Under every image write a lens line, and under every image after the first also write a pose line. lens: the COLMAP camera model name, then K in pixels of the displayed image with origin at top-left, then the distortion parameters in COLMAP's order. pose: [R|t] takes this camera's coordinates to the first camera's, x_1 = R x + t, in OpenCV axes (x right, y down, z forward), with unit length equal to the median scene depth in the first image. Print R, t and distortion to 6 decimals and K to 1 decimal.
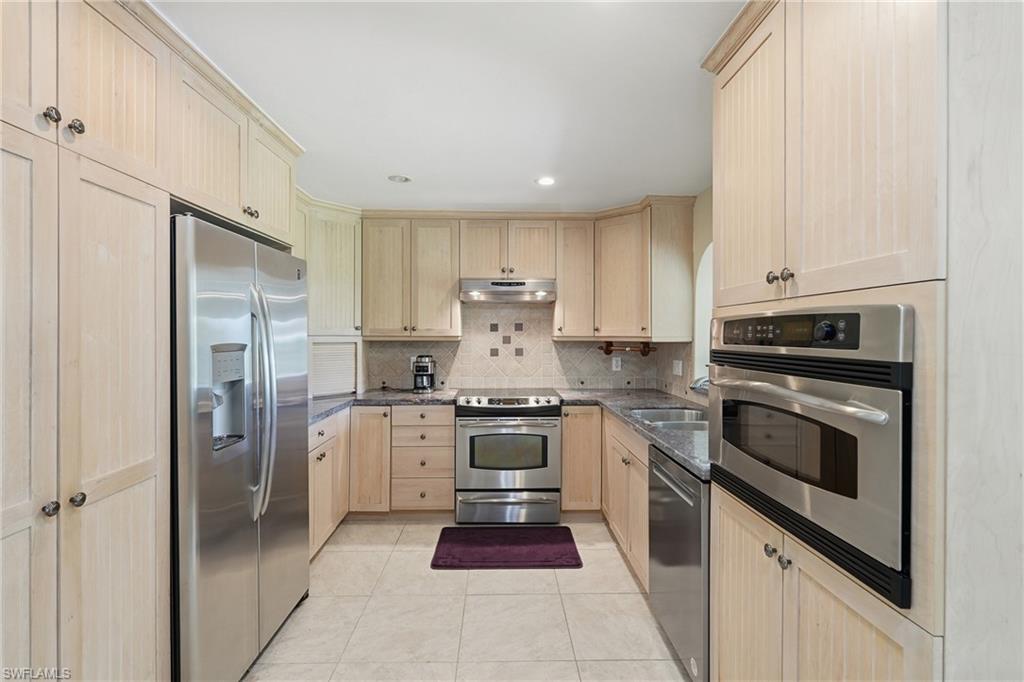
lens RADIAL K [[464.1, 0, 508.7], [0, 464.1, 334.5], [0, 0, 1]] dist [-0.009139, 0.001143]
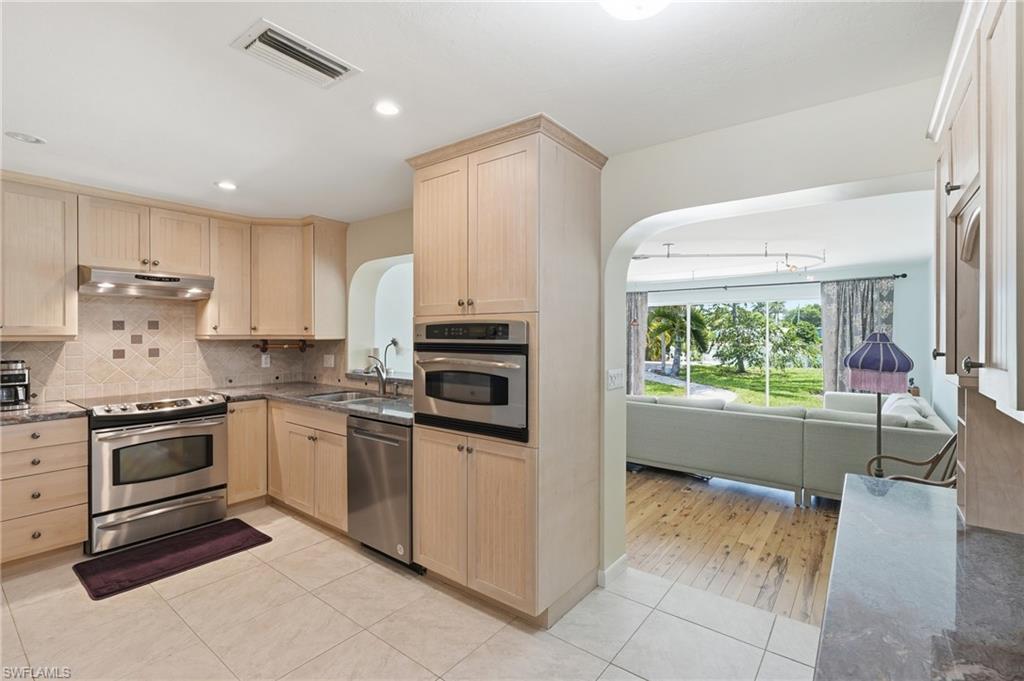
lens RADIAL K [[464.1, 0, 512.3], [0, 464.1, 337.1], [0, 0, 1]] dist [-0.009139, 0.001143]
pose [[0.624076, -0.005746, 0.781343, -0.292552], [0.000440, 0.999975, 0.007002, 0.001330], [-0.781364, -0.004026, 0.624063, -0.129128]]
